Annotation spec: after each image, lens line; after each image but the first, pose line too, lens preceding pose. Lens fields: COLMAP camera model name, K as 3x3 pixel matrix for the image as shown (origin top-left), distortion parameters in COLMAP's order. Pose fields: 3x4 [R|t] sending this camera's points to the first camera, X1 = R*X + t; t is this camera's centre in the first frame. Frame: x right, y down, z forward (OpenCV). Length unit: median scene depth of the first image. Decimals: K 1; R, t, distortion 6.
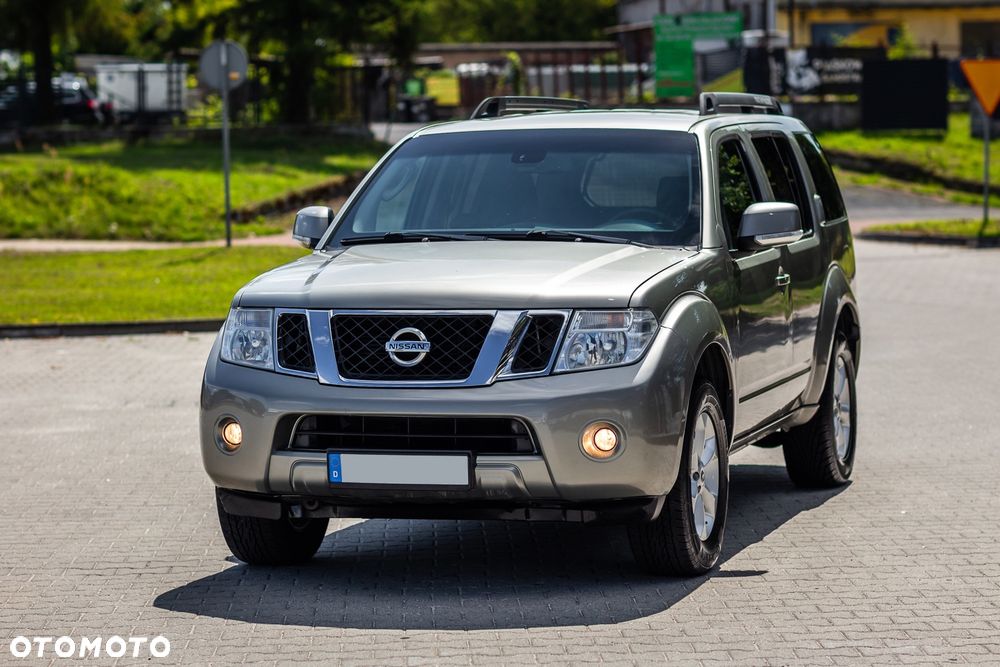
lens RADIAL K [[2927.7, 0, 500.0], [0, 2927.7, 333.5], [0, 0, 1]] dist [0.083344, -1.233855]
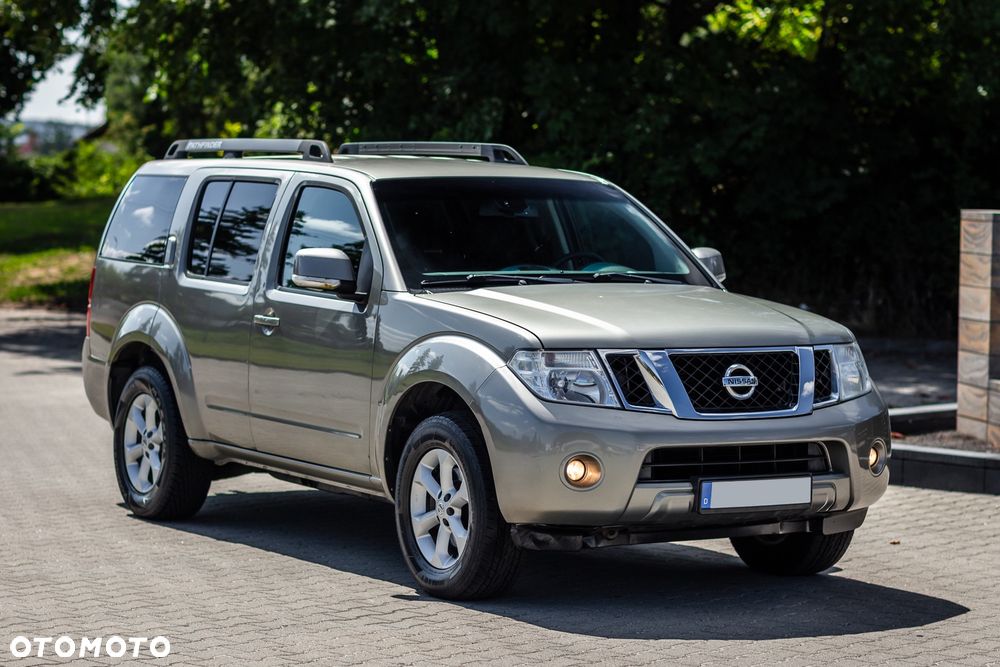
lens RADIAL K [[2927.7, 0, 500.0], [0, 2927.7, 333.5], [0, 0, 1]] dist [0.083344, -1.233855]
pose [[0.678333, -0.015975, 0.734581, -0.886519], [0.021874, 0.999760, 0.001542, -0.016928], [-0.734429, 0.015022, 0.678520, 0.315887]]
